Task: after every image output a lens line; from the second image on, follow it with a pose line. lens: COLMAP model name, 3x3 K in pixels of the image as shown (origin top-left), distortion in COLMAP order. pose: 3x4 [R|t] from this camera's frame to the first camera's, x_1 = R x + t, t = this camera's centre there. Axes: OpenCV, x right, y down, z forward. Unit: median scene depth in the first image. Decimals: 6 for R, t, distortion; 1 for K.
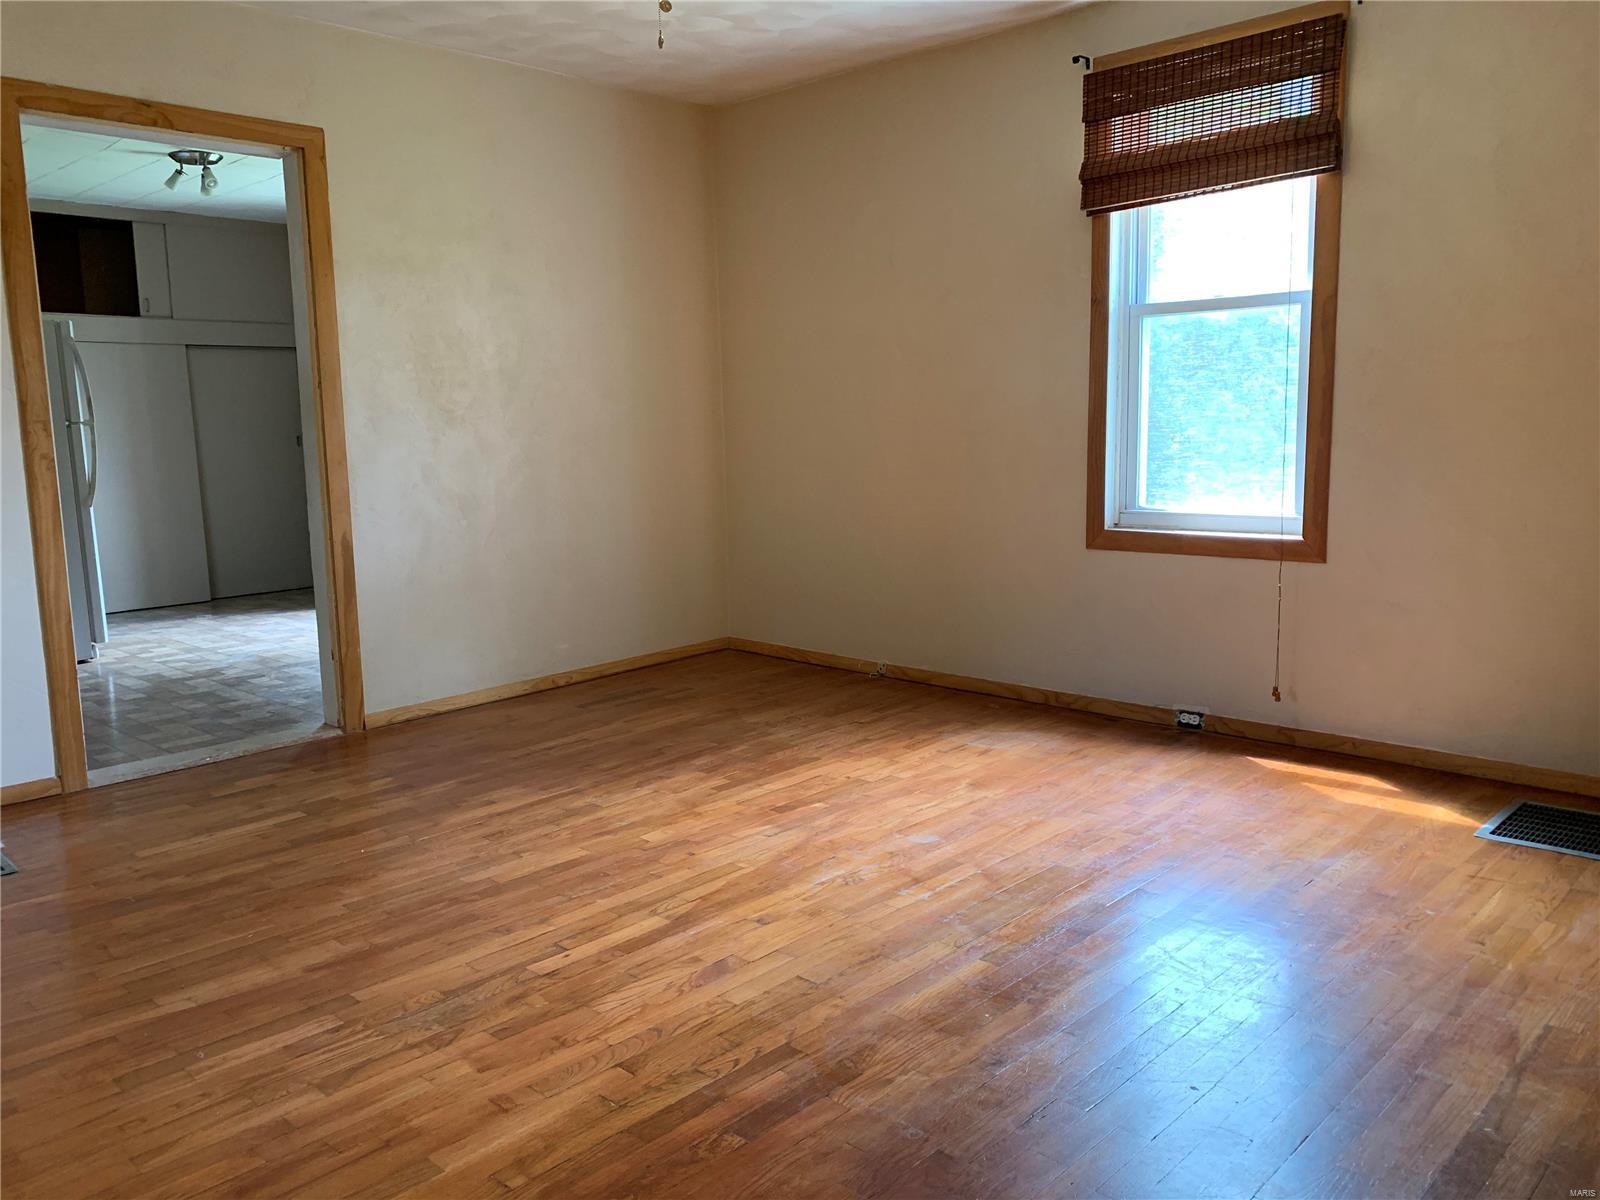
lens RADIAL K [[1214.3, 0, 792.3], [0, 1214.3, 596.6], [0, 0, 1]] dist [0.072470, -0.090381]
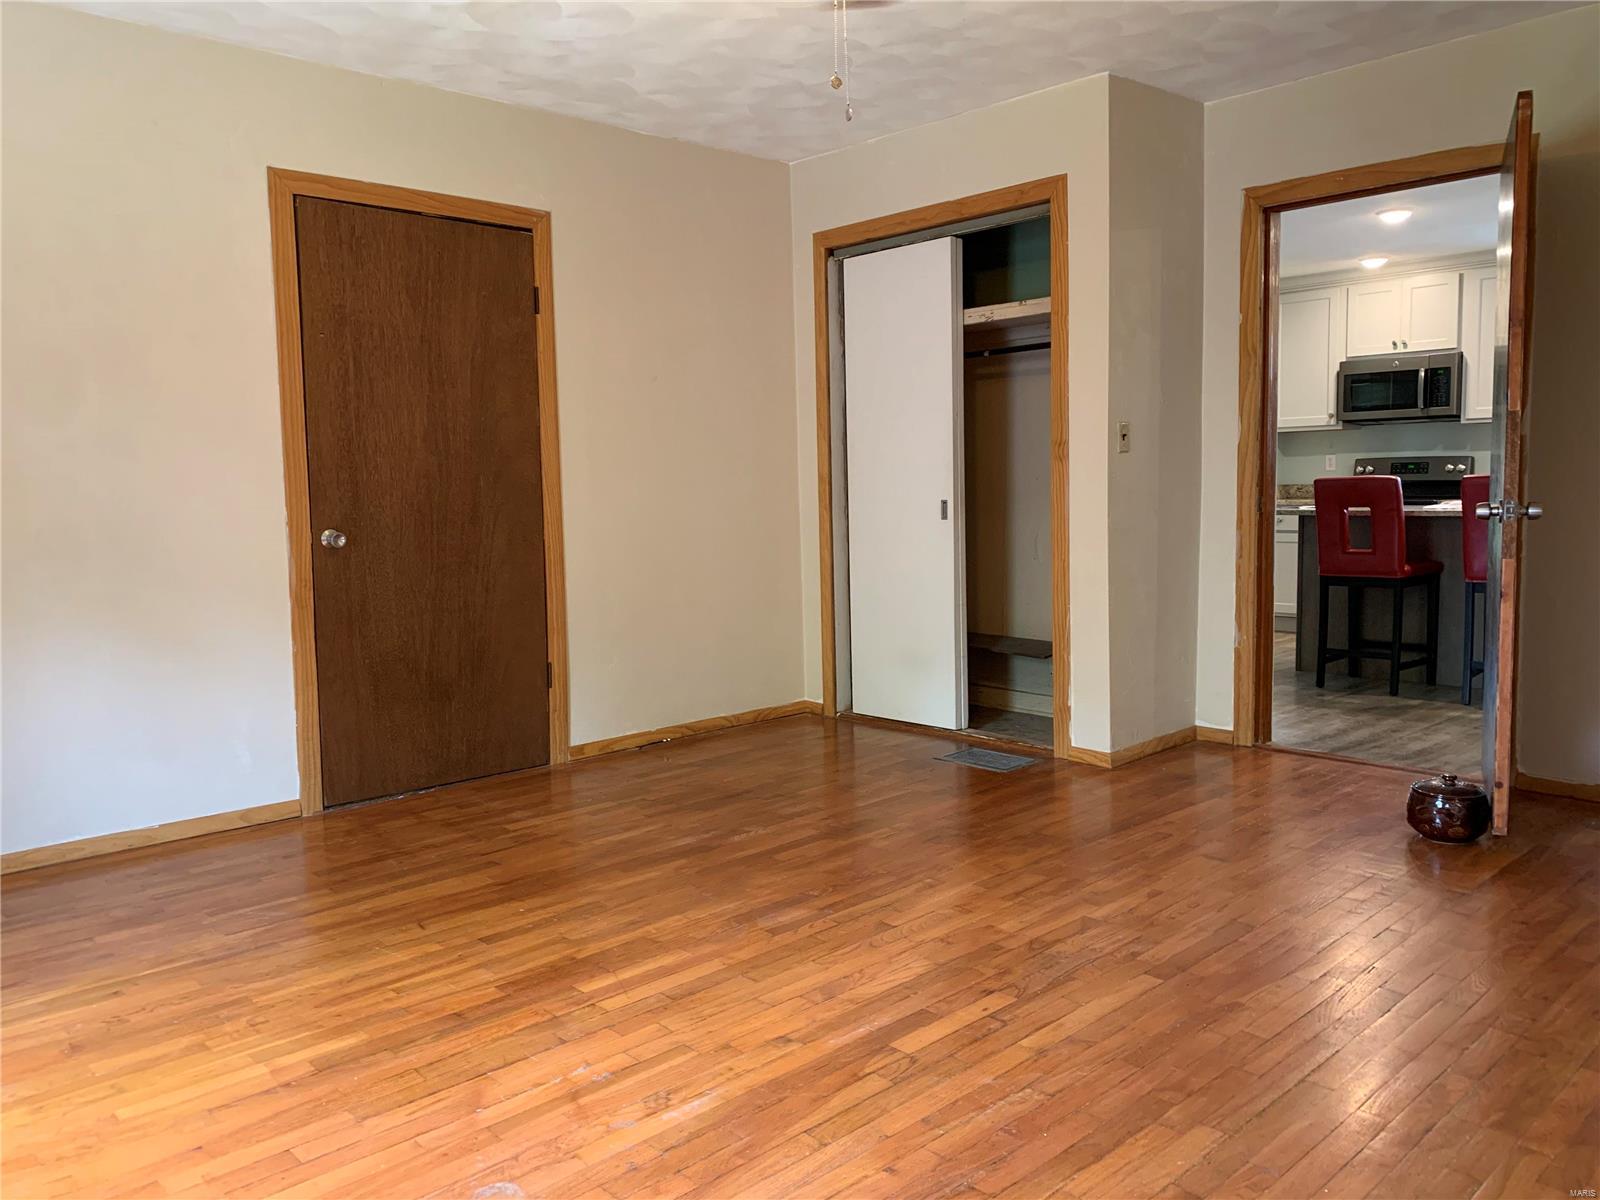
lens RADIAL K [[1214.3, 0, 792.3], [0, 1214.3, 596.6], [0, 0, 1]] dist [0.072470, -0.090381]
pose [[-0.997829, 0.032836, 0.057083, -0.103412], [0.045533, 0.970242, 0.237819, -0.289761], [-0.047575, 0.239902, -0.969631, 2.015491]]
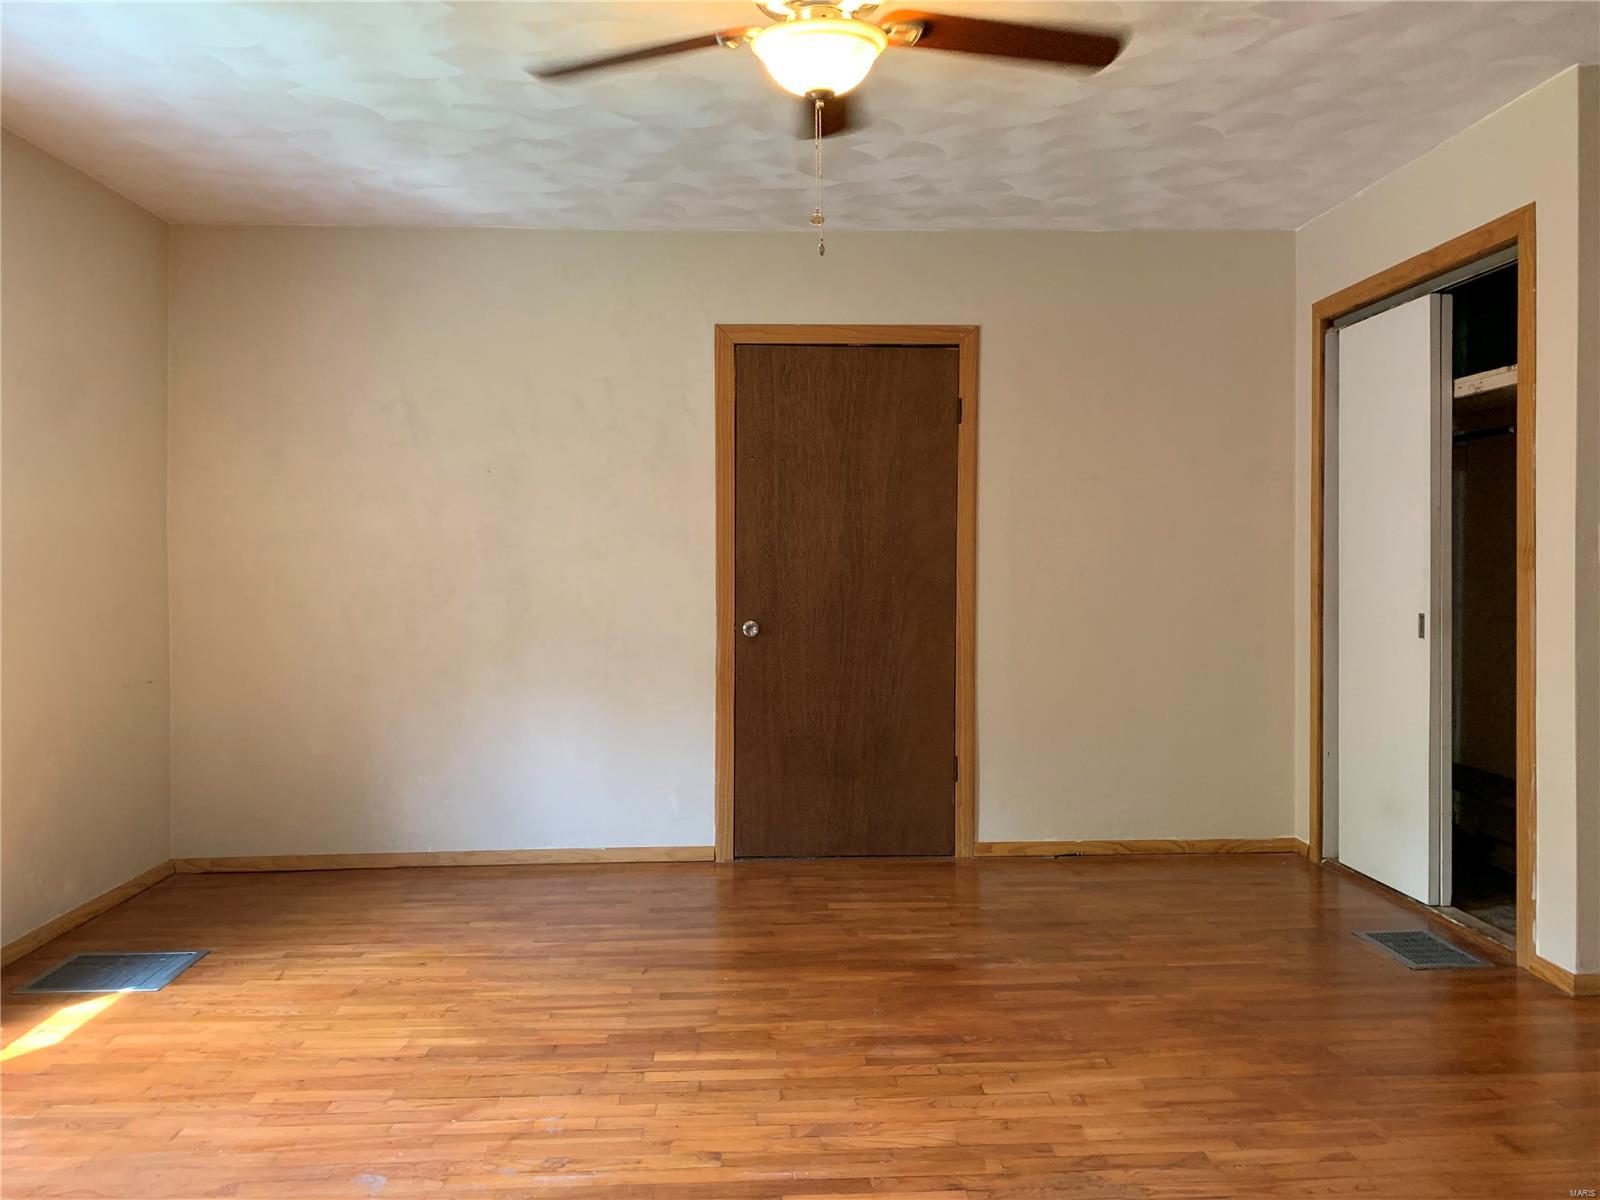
lens RADIAL K [[1214.3, 0, 792.3], [0, 1214.3, 596.6], [0, 0, 1]] dist [0.072470, -0.090381]
pose [[-0.723159, 0.003958, 0.690670, -0.785319], [0.120194, 0.985447, 0.120200, -0.275267], [-0.680143, 0.169939, -0.713110, 1.738629]]
